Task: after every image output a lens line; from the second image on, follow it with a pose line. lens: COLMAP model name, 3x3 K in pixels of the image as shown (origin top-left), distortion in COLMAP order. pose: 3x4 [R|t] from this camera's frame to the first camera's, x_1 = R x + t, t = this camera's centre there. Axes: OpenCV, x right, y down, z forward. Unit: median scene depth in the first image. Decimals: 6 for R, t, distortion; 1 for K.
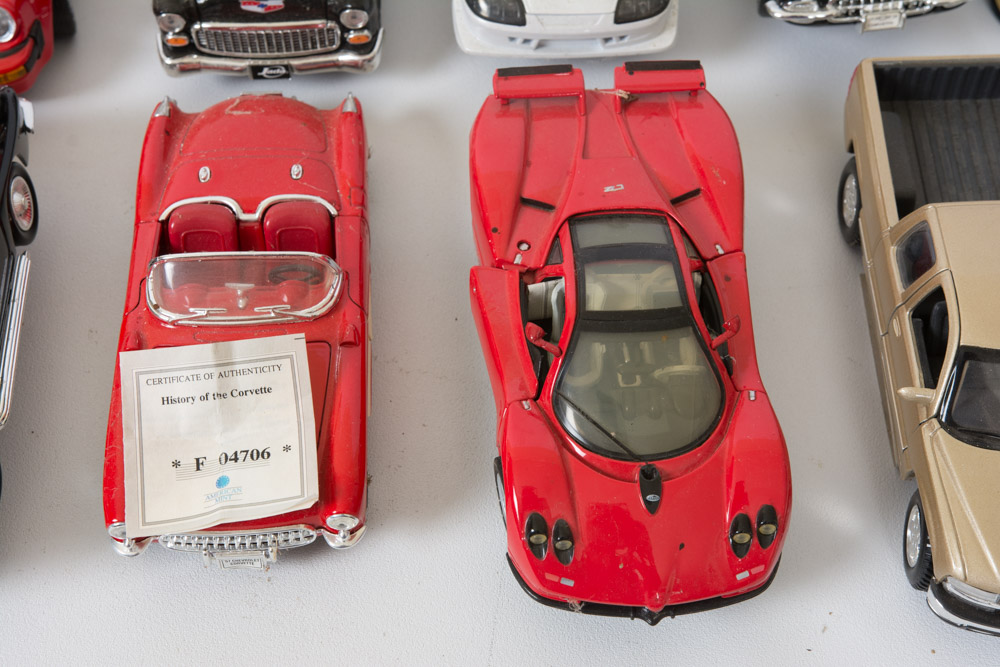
lens RADIAL K [[1457.3, 0, 500.0], [0, 1457.3, 333.5], [0, 0, 1]] dist [0.062455, 0.266579]
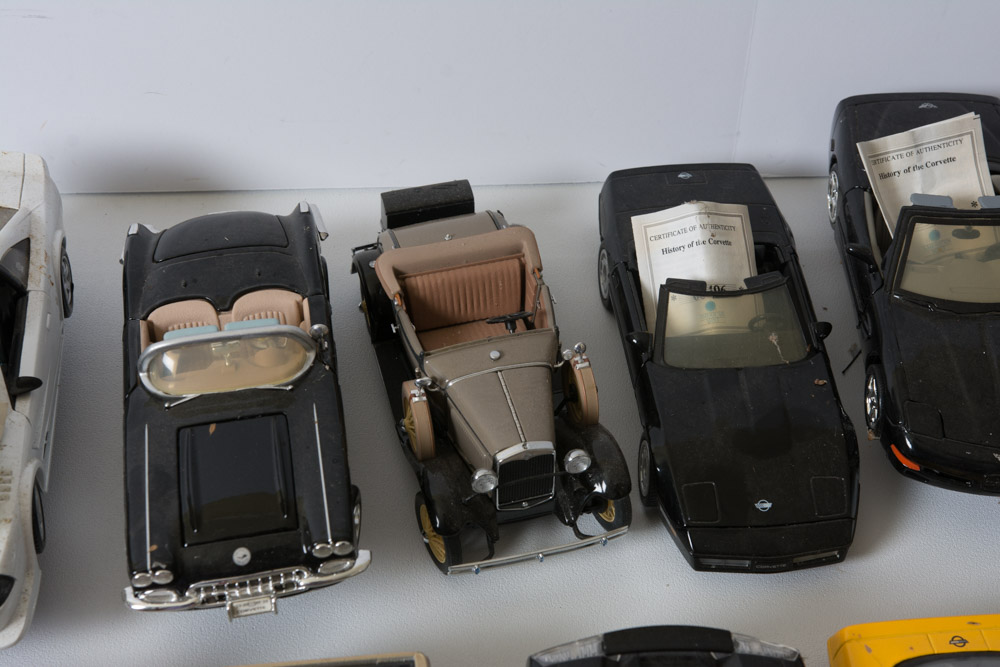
lens RADIAL K [[1457.3, 0, 500.0], [0, 1457.3, 333.5], [0, 0, 1]] dist [0.062455, 0.266579]
pose [[0.995077, -0.044761, 0.088423, 0.337639], [0.056645, 0.988973, -0.136835, -0.245705], [-0.081323, 0.141170, 0.986640, 0.095252]]
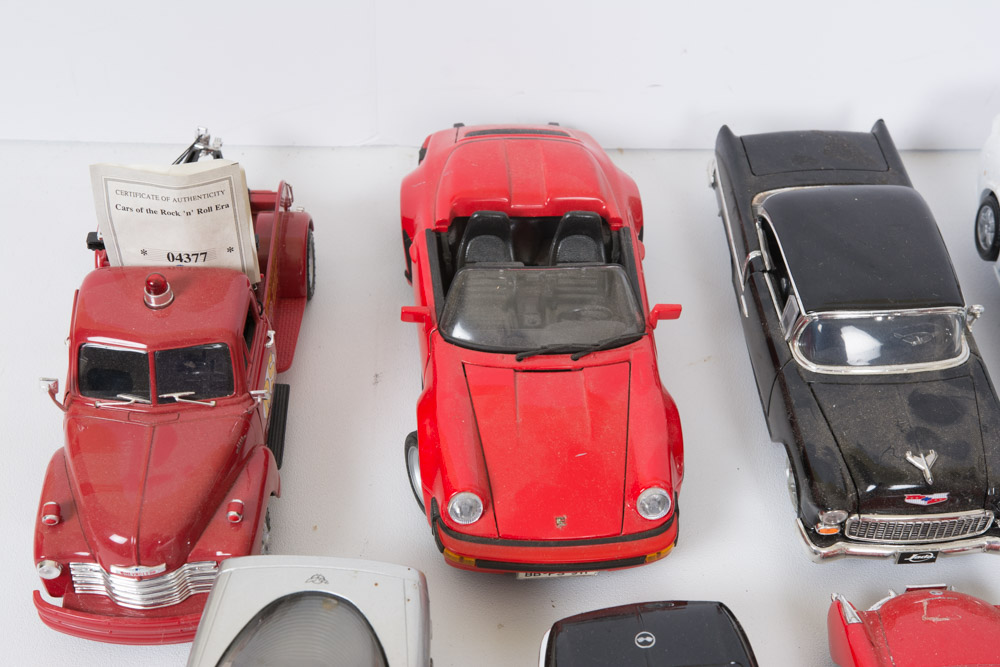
lens RADIAL K [[1457.3, 0, 500.0], [0, 1457.3, 333.5], [0, 0, 1]] dist [0.062455, 0.266579]
pose [[0.998451, -0.013892, 0.053882, -0.505598], [0.020941, 0.990955, -0.132551, -0.208703], [-0.051553, 0.133474, 0.989710, 0.006791]]
